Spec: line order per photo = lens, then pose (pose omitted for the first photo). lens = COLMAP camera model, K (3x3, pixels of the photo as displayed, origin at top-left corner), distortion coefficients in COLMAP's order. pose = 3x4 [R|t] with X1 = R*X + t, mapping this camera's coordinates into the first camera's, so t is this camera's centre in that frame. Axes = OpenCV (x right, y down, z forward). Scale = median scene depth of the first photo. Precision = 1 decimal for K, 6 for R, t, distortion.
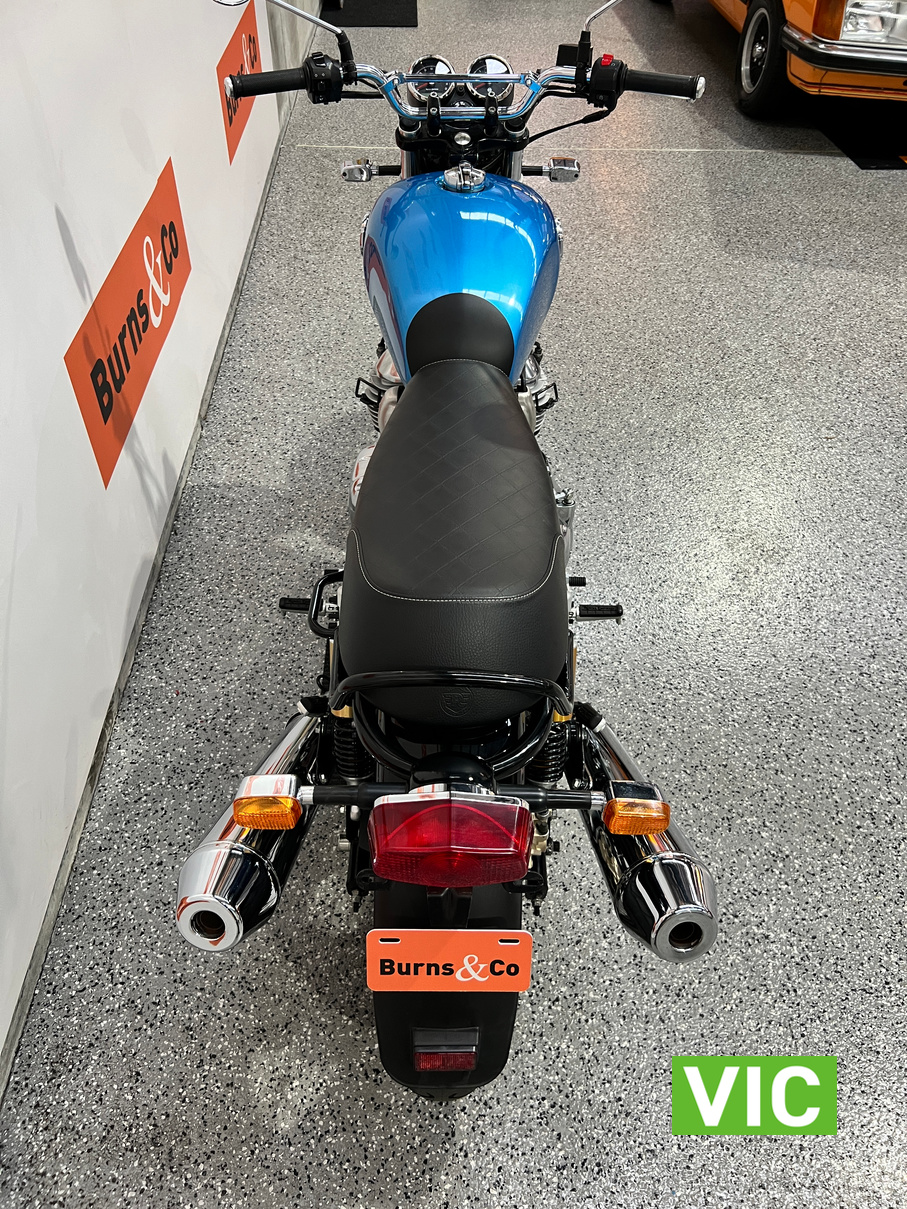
lens RADIAL K [[918.0, 0, 453.5], [0, 918.0, 604.5], [0, 0, 1]] dist [0.043010, -0.048020]
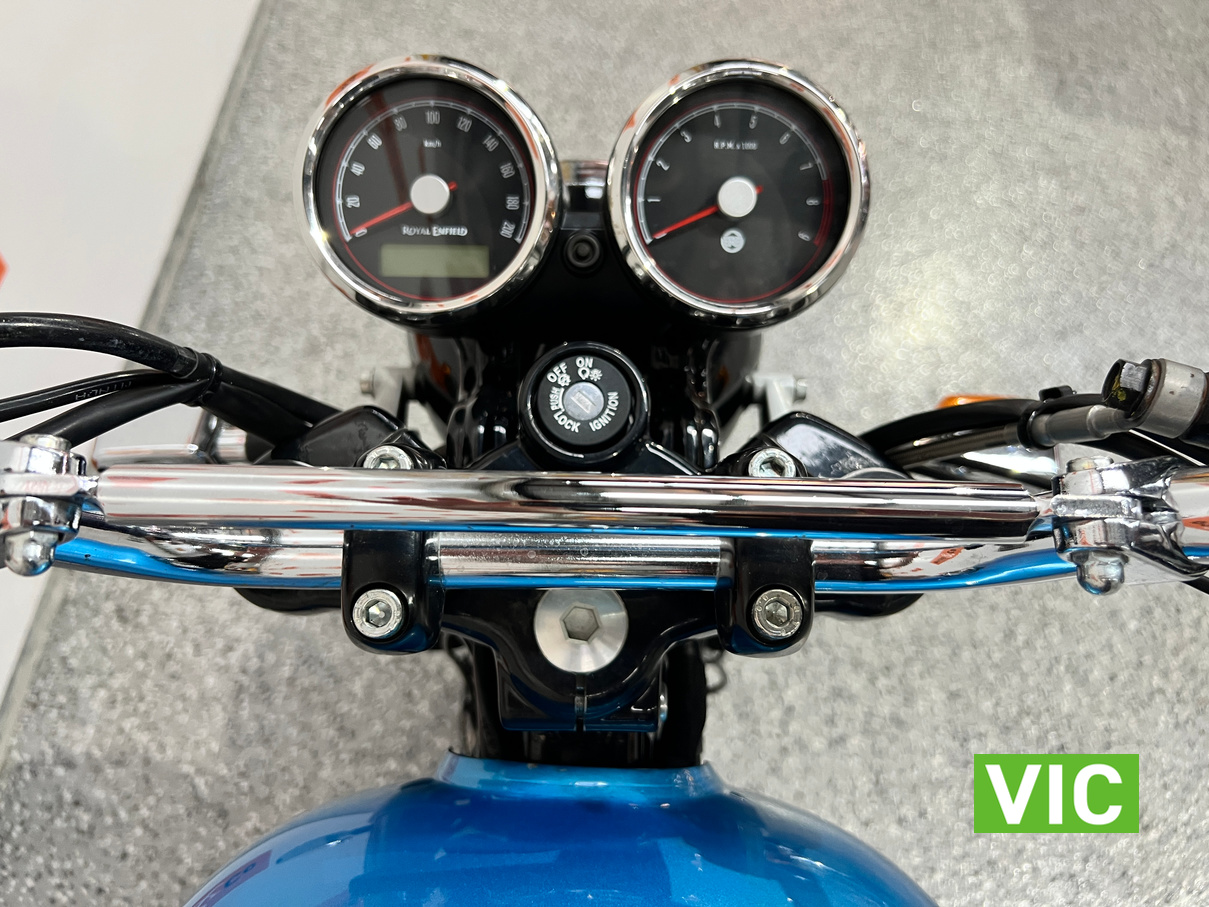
lens RADIAL K [[931.6, 0, 600.9], [0, 931.6, 445.0], [0, 0, 1]] dist [0.010593, -0.036712]
pose [[0.999712, 0.023338, 0.005526, 0.008172], [-0.023928, 0.986183, 0.163924, -0.353849], [-0.001624, -0.164009, 0.986457, 0.524929]]
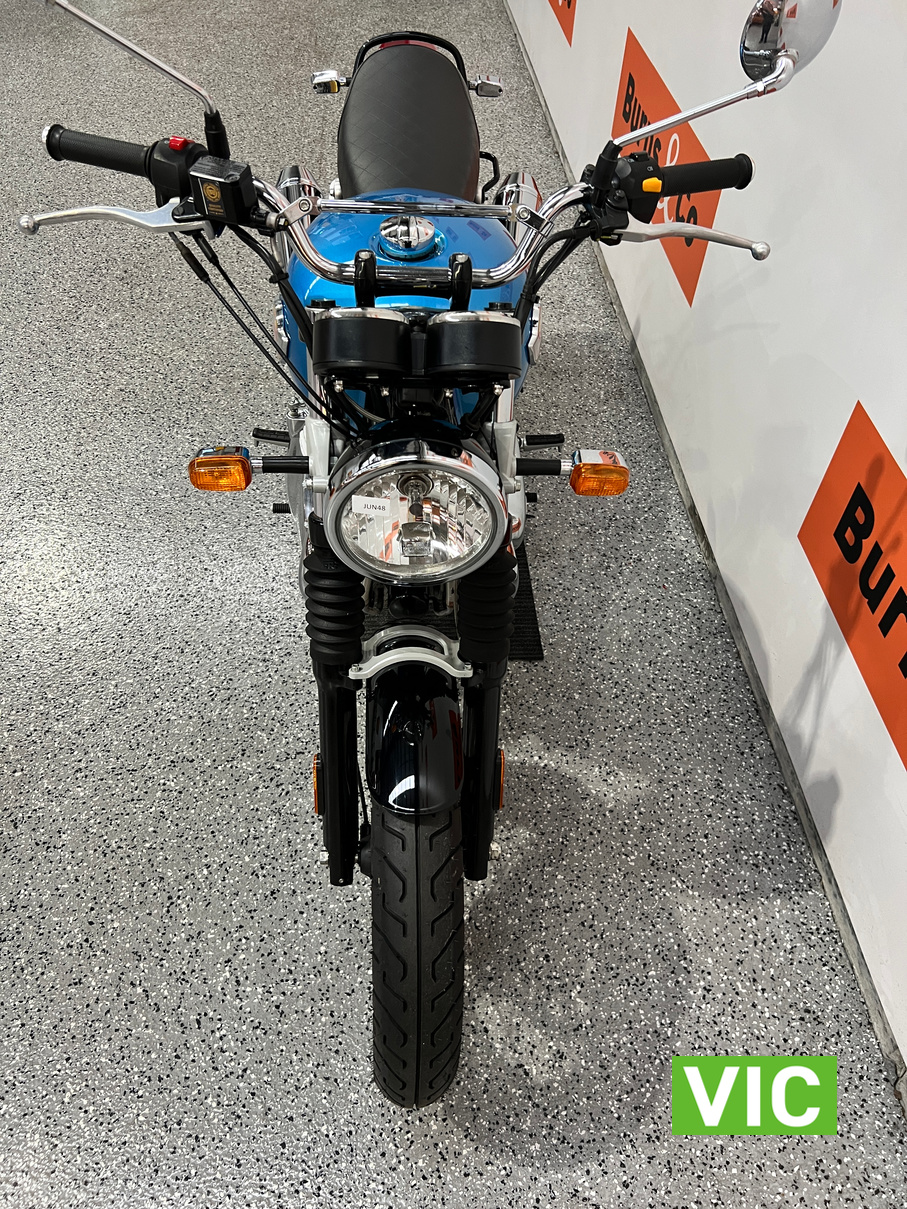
lens RADIAL K [[918.0, 0, 453.5], [0, 918.0, 604.5], [0, 0, 1]] dist [0.043010, -0.048020]
pose [[-0.996173, -0.012217, -0.086542, 0.026104], [-0.085834, -0.049897, 0.995059, -0.703441], [-0.016475, 0.998680, 0.048658, 0.728329]]
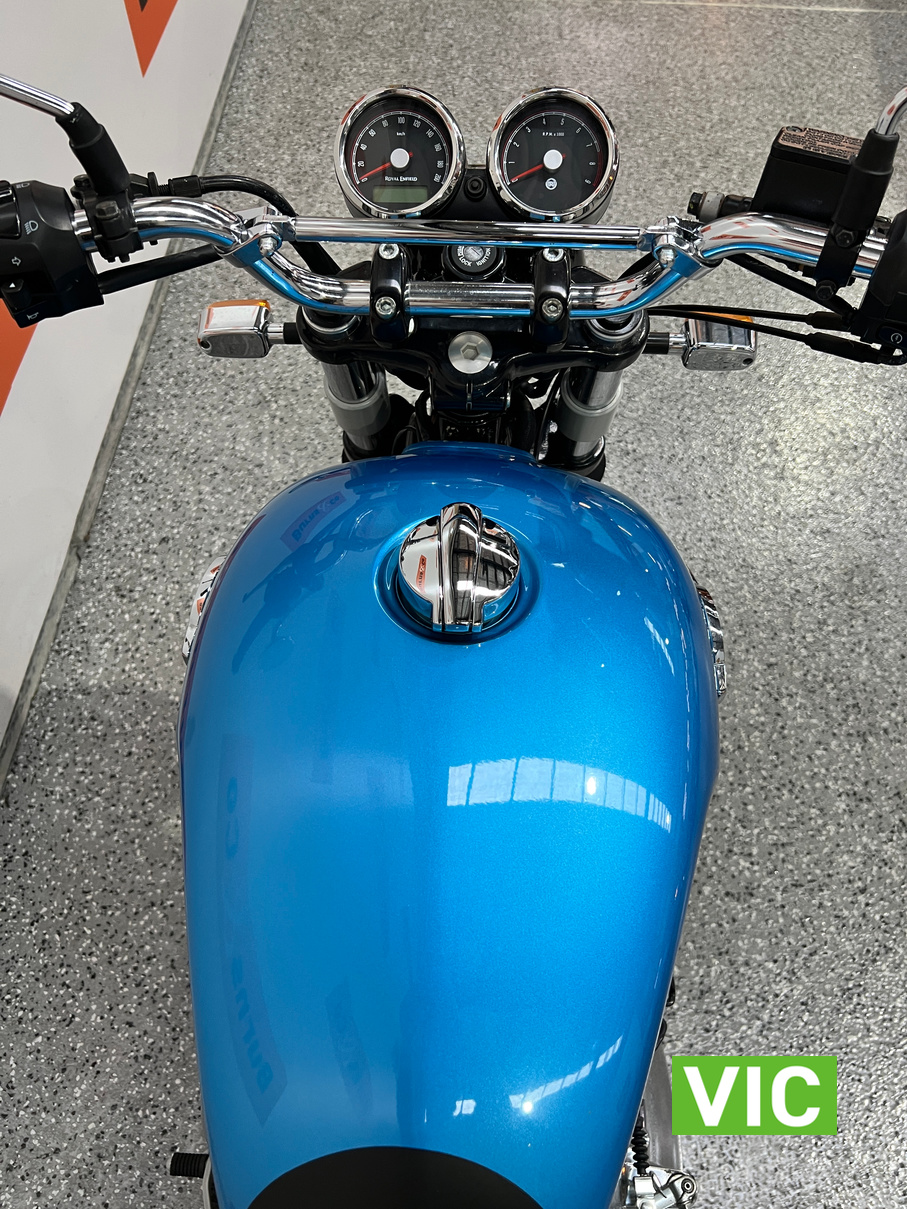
lens RADIAL K [[918.0, 0, 453.5], [0, 918.0, 604.5], [0, 0, 1]] dist [0.043010, -0.048020]
pose [[0.998217, 0.040148, -0.044180, 0.015616], [-0.031162, 0.981674, 0.188004, -0.294937], [0.050918, -0.186292, 0.981174, 0.386435]]
